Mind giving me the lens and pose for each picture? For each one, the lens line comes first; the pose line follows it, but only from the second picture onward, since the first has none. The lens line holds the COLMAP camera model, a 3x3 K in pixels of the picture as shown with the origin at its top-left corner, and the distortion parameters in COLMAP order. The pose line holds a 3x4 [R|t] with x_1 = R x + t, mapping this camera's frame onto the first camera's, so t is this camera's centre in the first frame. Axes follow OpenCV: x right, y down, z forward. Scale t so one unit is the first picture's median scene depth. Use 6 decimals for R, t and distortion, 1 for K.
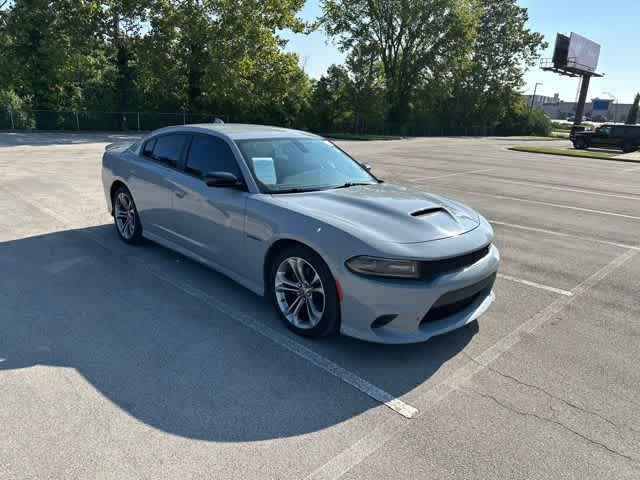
lens RADIAL K [[460.0, 0, 320.0], [0, 460.0, 240.0], [0, 0, 1]] dist [0.041916, -0.047826]
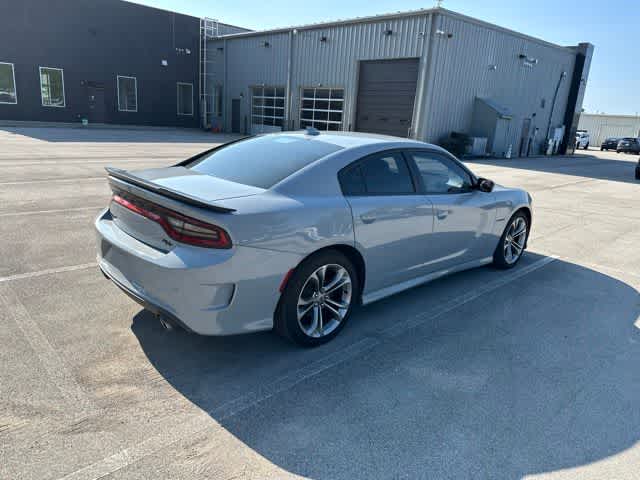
lens RADIAL K [[460.0, 0, 320.0], [0, 460.0, 240.0], [0, 0, 1]] dist [0.041916, -0.047826]
pose [[0.007438, -0.325986, 0.945345, -0.239169], [0.166653, 0.932554, 0.320264, -0.078379], [-0.985988, 0.155162, 0.061263, 0.241126]]
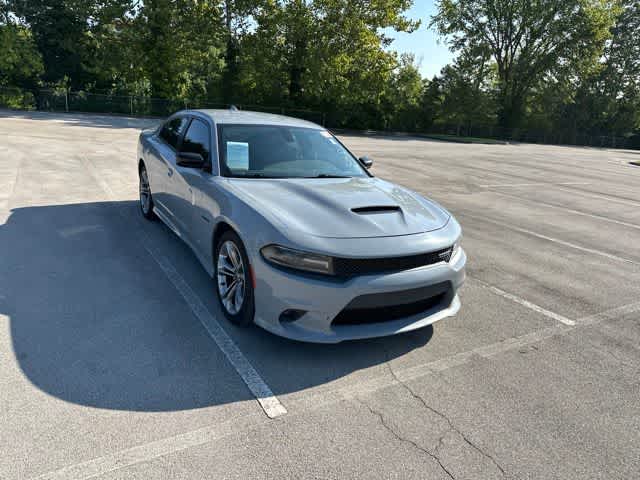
lens RADIAL K [[461.4, 0, 319.2], [0, 461.4, 233.2], [0, 0, 1]] dist [0.029494, -0.033804]
pose [[0.969221, 0.103716, -0.223278, 0.053982], [-0.106636, 0.994298, -0.001026, 0.000173], [0.221898, 0.024804, 0.974754, 0.010950]]
